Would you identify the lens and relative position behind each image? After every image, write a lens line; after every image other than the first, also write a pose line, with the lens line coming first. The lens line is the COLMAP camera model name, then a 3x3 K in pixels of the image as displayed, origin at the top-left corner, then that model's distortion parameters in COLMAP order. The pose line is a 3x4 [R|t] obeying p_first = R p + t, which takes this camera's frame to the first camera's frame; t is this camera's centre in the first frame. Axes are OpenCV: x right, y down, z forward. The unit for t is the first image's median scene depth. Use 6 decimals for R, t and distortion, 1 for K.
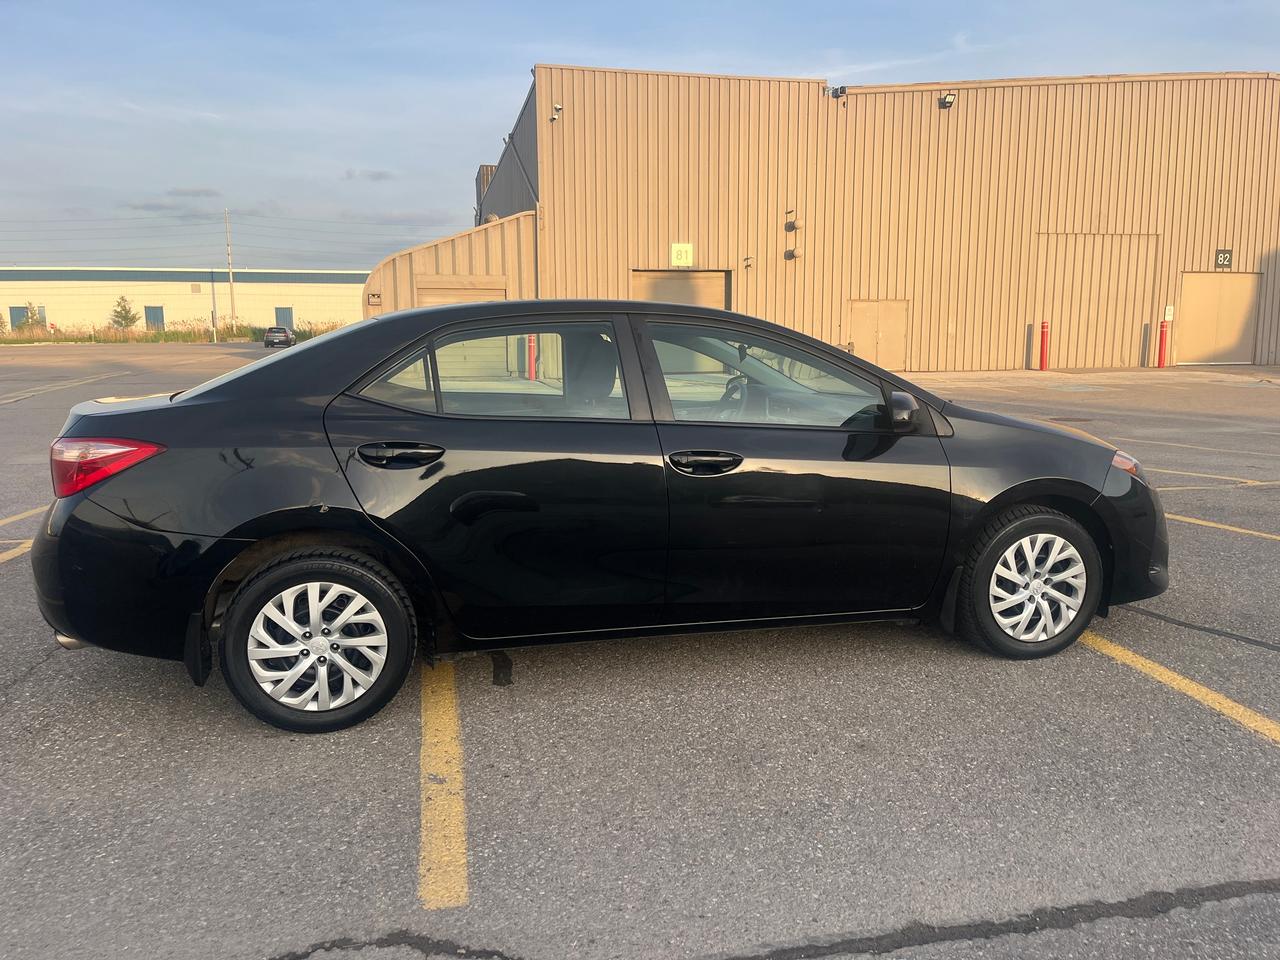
lens RADIAL K [[1005.6, 0, 640.0], [0, 1005.6, 480.0], [0, 0, 1]] dist [0.051536, -0.081679]
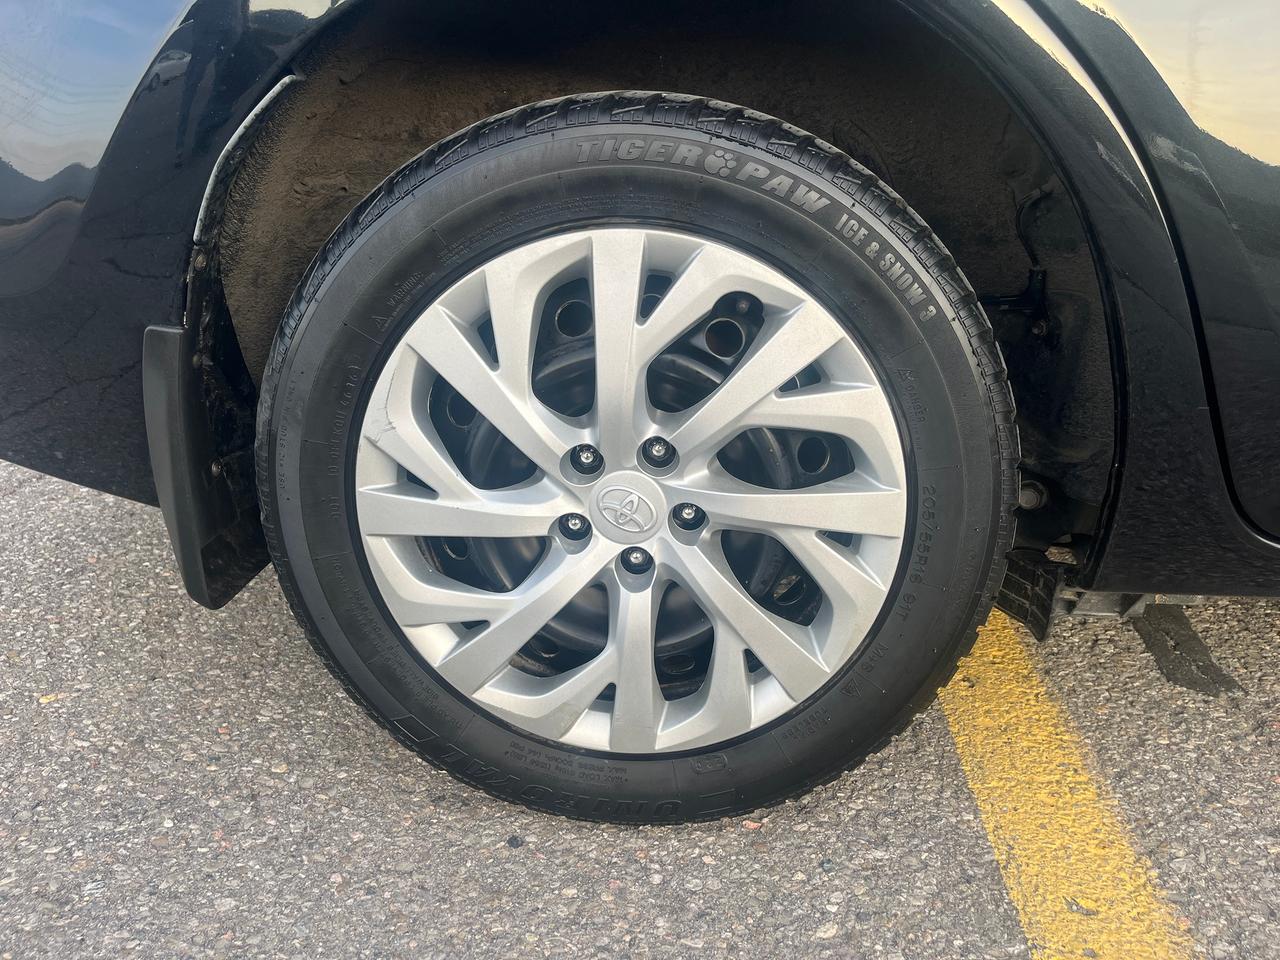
lens RADIAL K [[1005.6, 0, 640.0], [0, 1005.6, 480.0], [0, 0, 1]] dist [0.051536, -0.081679]
pose [[0.953215, 0.094338, -0.287197, -0.244999], [-0.053875, 0.987864, 0.145680, 0.121579], [0.297455, -0.123391, 0.946729, 0.769833]]
